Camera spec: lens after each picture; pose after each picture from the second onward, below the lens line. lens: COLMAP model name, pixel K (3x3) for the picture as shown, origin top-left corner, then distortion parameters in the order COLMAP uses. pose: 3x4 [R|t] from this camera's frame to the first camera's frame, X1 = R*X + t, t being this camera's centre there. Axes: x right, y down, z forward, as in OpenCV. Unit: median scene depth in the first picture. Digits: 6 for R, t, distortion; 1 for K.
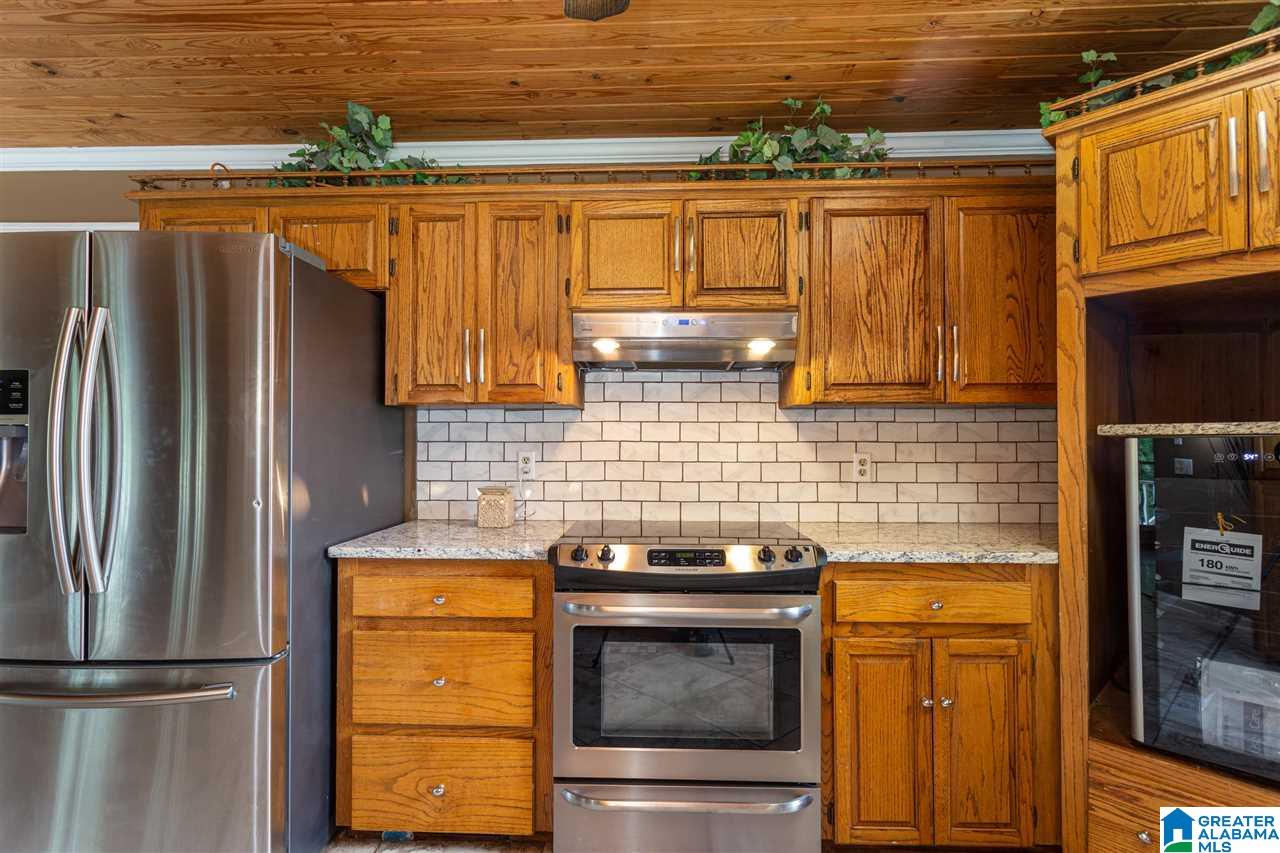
lens RADIAL K [[618.9, 0, 640.5], [0, 618.9, 431.4], [0, 0, 1]] dist [0.005735, -0.000654]
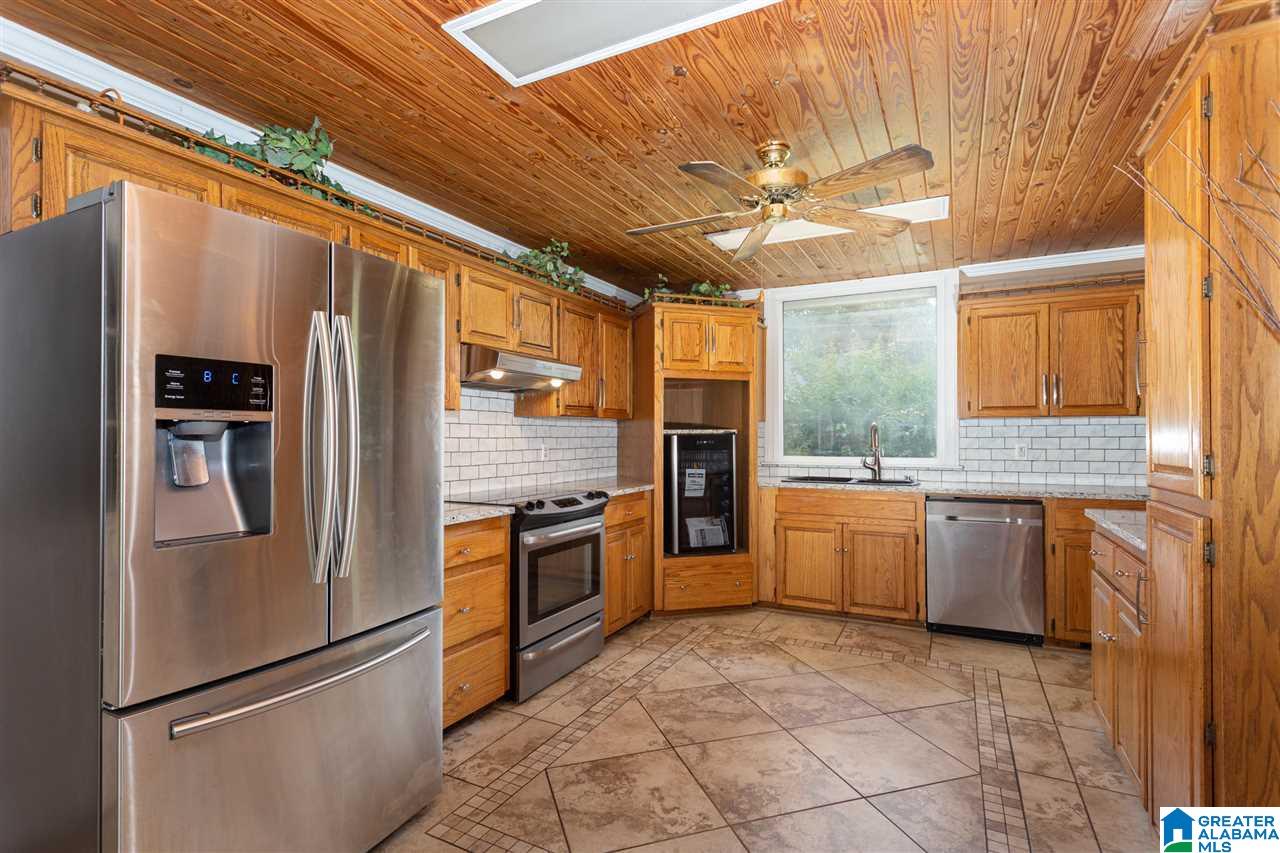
lens RADIAL K [[618.9, 0, 643.5], [0, 618.9, 430.1], [0, 0, 1]] dist [0.005735, -0.000654]
pose [[0.417484, 0.008056, 0.908648, -1.455798], [-0.011644, 0.999926, -0.003516, -0.000807], [-0.908610, -0.009113, 0.417547, 0.057834]]
